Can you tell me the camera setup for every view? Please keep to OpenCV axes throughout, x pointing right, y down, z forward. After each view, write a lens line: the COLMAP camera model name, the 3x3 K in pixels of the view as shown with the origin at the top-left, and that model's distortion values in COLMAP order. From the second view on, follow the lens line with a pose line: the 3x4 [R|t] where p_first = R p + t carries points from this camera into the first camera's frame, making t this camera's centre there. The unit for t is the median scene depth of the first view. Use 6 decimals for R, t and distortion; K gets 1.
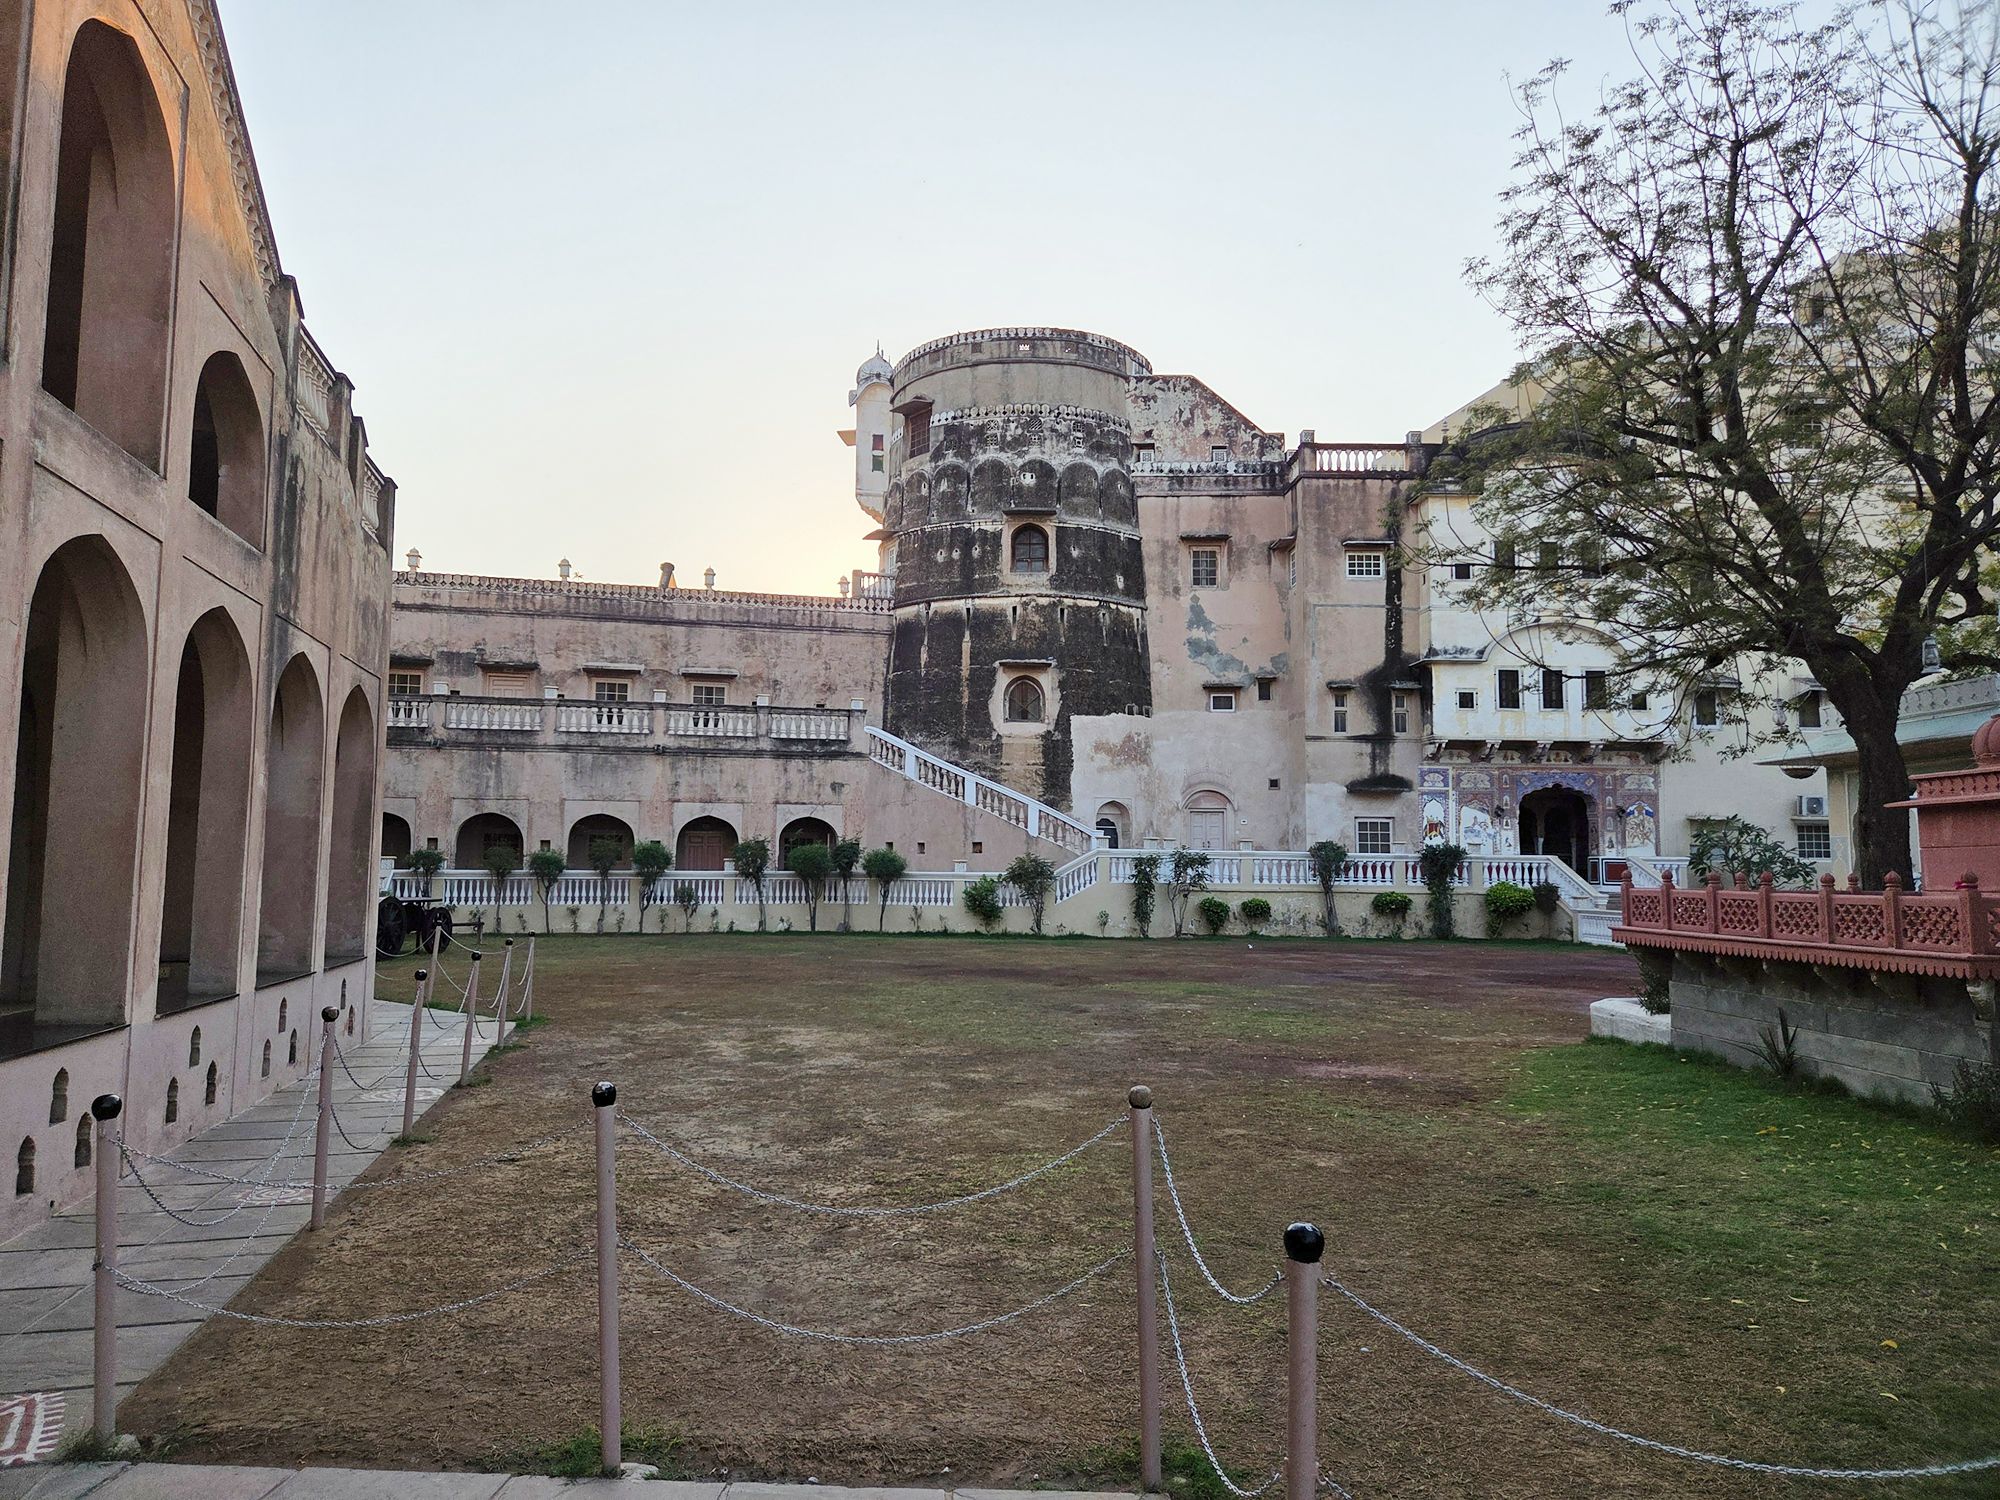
lens RADIAL K [[1310.6, 0, 987.4], [0, 1310.6, 749.7], [0, 0, 1]] dist [0.070656, -0.057582]
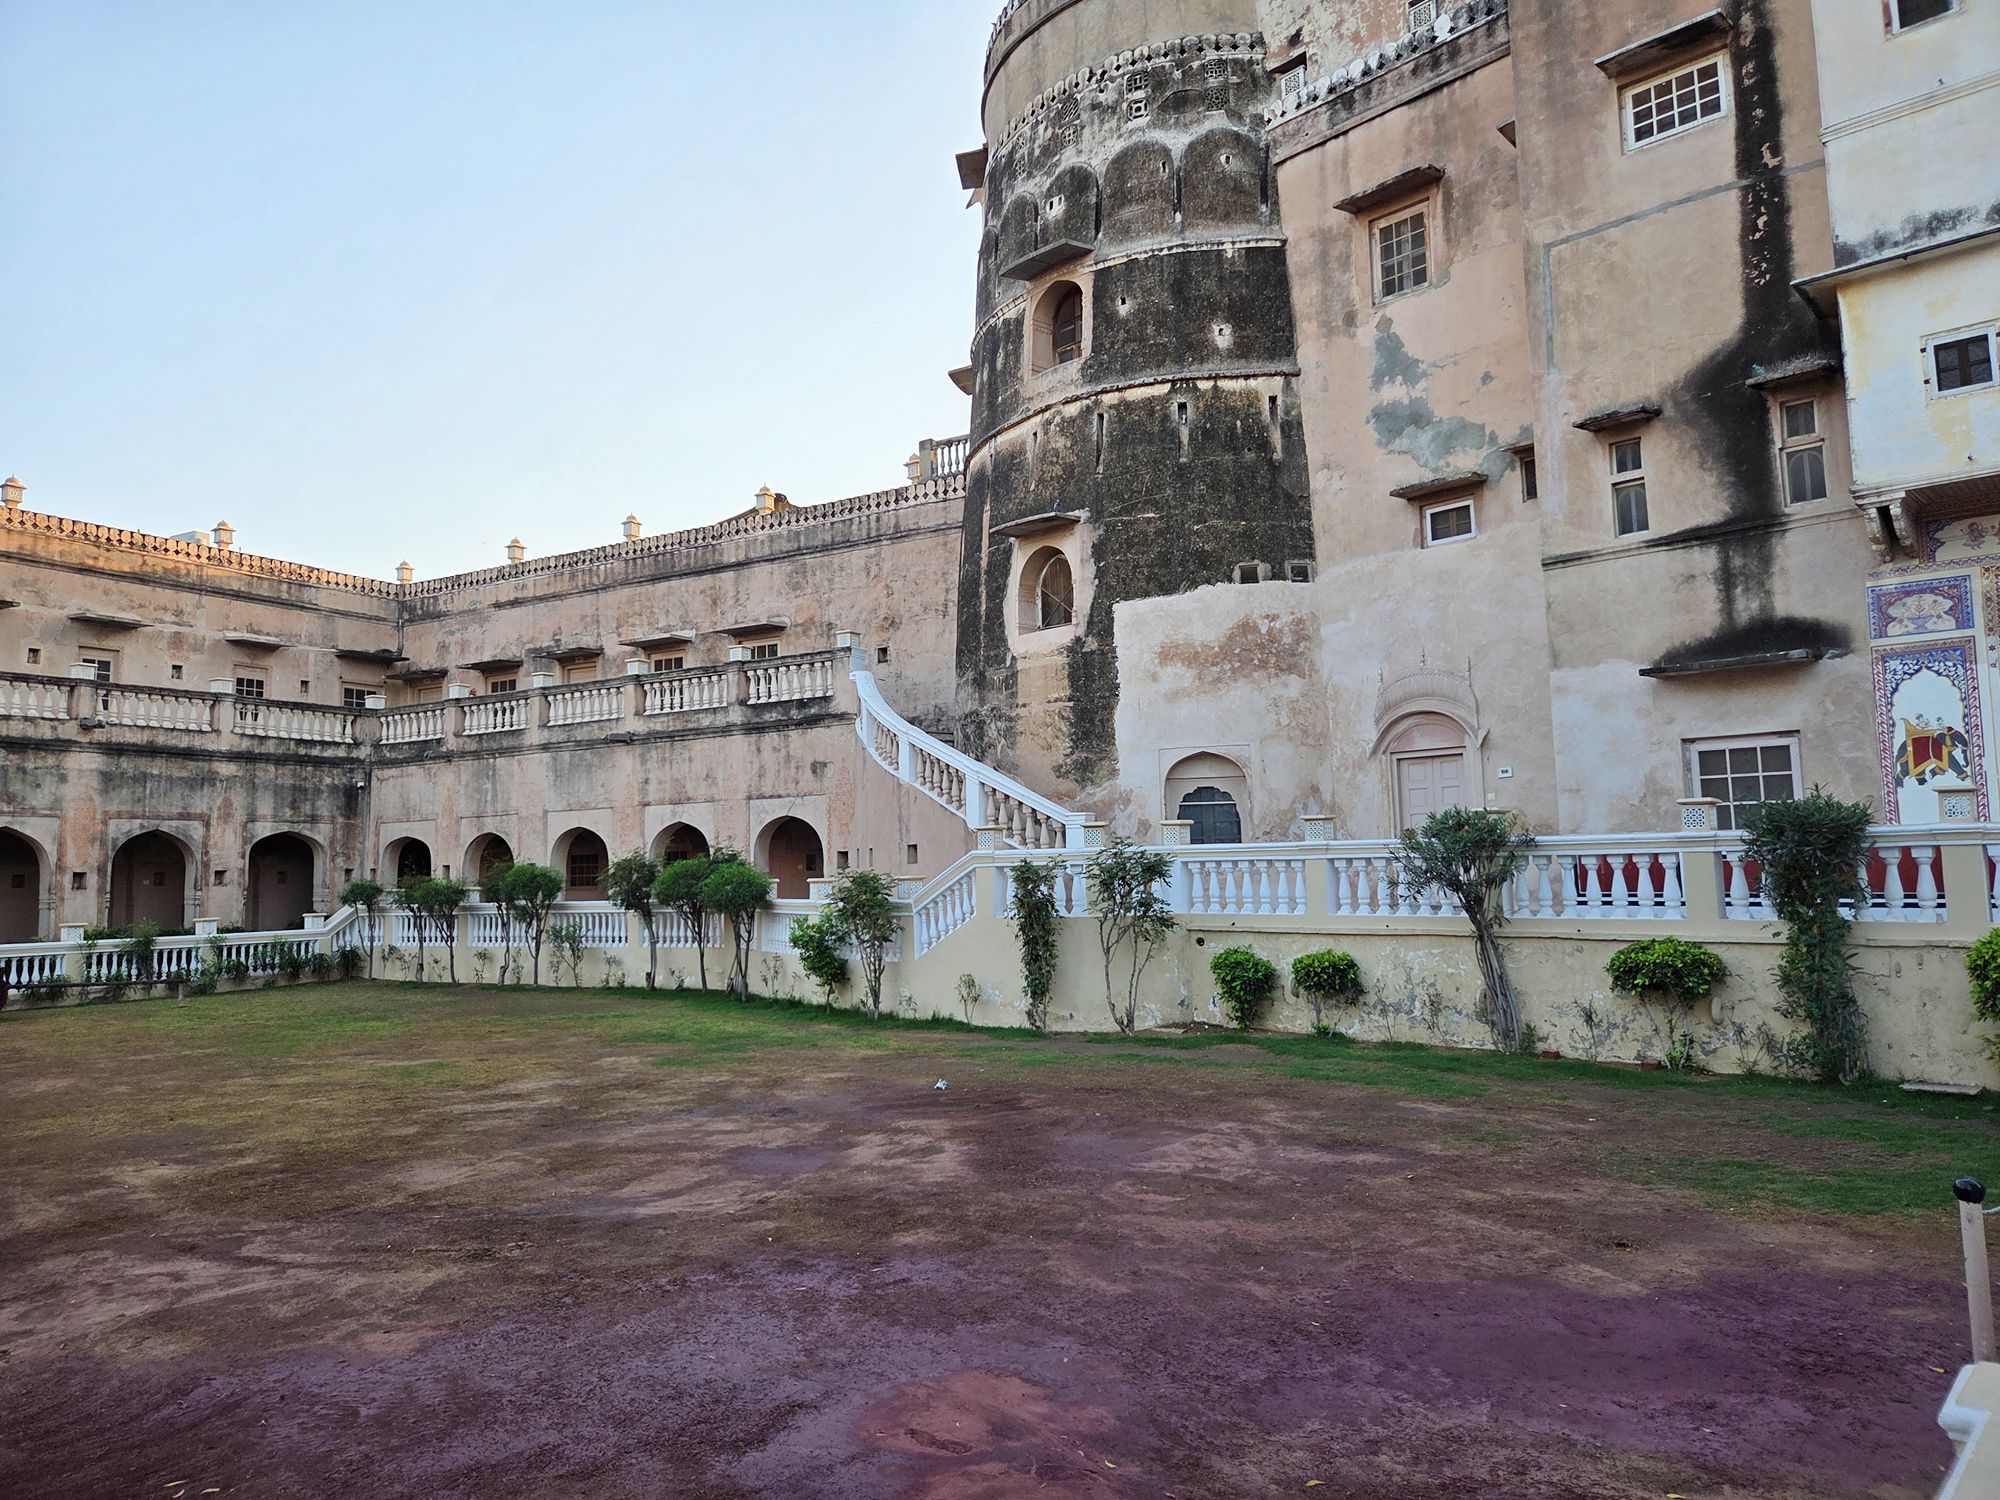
lens RADIAL K [[1321.9, 0, 1001.9], [0, 1321.9, 738.5], [0, 0, 1]] dist [0.062886, -0.057049]
pose [[0.713856, -0.093882, -0.693971, 0.404253], [0.091497, 0.994982, -0.040485, 0.047595], [0.694290, -0.034596, 0.718864, 0.565498]]
